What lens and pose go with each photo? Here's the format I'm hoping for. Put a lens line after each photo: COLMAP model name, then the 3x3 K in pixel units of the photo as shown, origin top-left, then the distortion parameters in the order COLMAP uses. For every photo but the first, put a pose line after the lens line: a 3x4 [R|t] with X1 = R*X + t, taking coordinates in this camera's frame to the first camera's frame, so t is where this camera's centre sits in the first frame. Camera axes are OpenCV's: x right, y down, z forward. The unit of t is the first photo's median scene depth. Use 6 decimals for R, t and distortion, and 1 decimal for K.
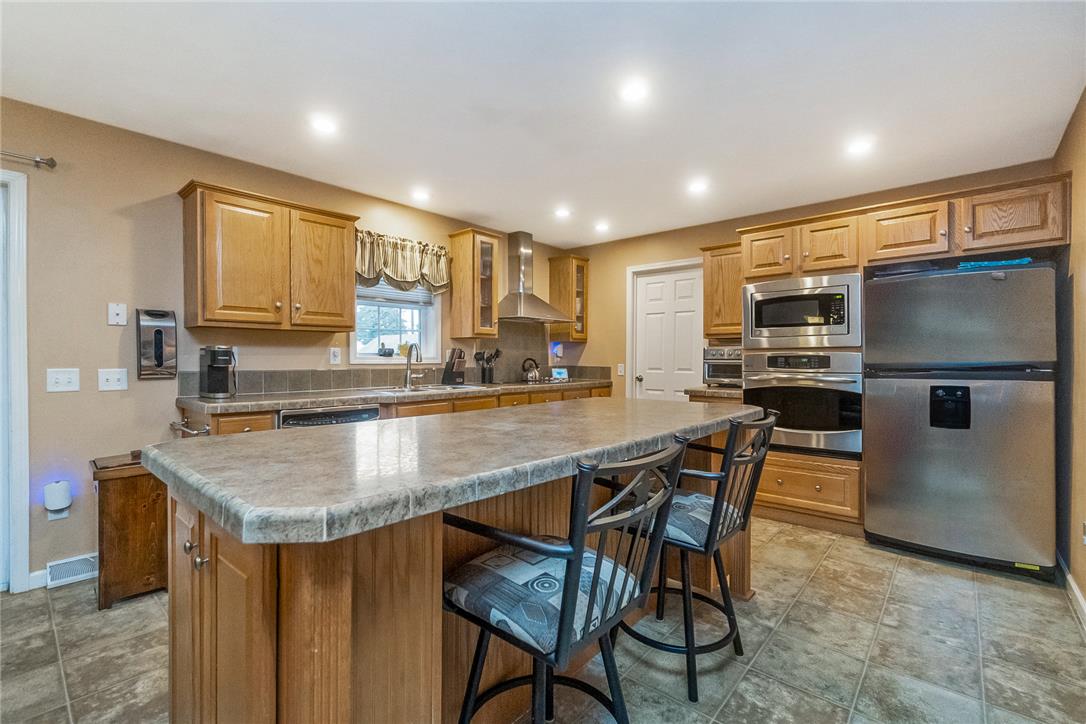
lens RADIAL K [[478.8, 0, 543.0], [0, 478.8, 362.0], [0, 0, 1]] dist [0.000121, -0.000152]
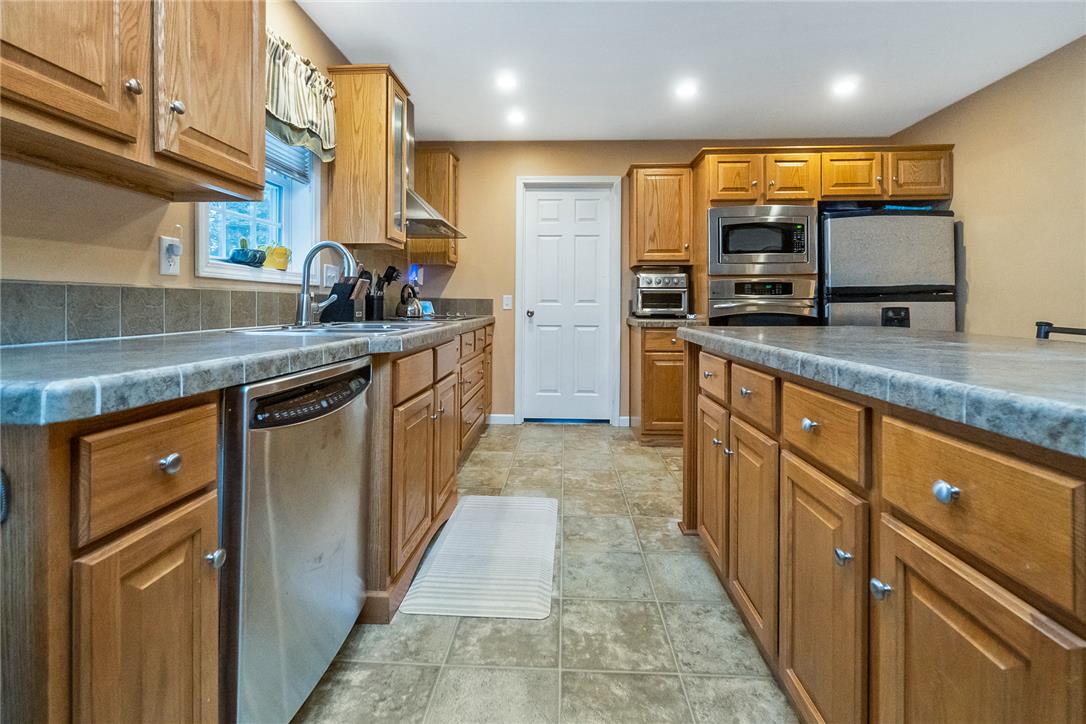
lens RADIAL K [[497.3, 0, 551.0], [0, 497.3, 306.3], [0, 0, 1]] dist [-0.009328, 0.000108]
pose [[0.780564, -0.002327, 0.625071, -0.441123], [0.003487, 0.999994, -0.000633, 0.034086], [-0.625066, 0.002674, 0.780567, 0.435010]]
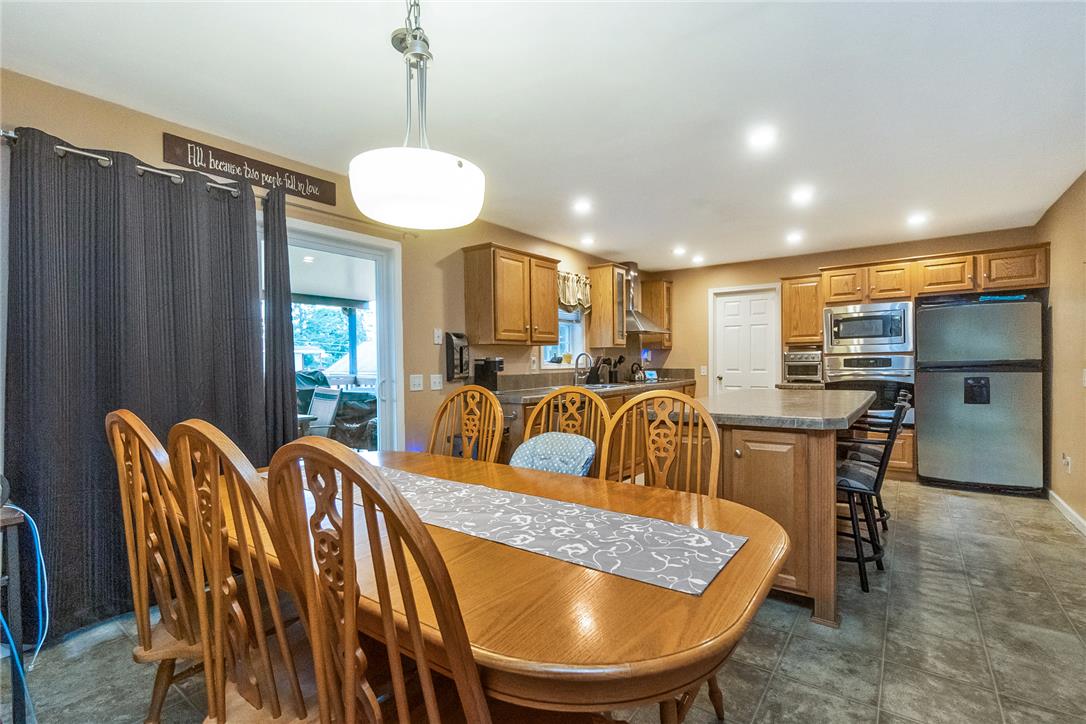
lens RADIAL K [[489.0, 0, 547.5], [0, 489.0, 370.7], [0, 0, 1]] dist [-0.002369, -0.000115]
pose [[0.997176, -0.015581, 0.073467, -0.491574], [0.014829, 0.999832, 0.010771, -0.006006], [-0.073623, -0.009651, 0.997239, -0.356714]]
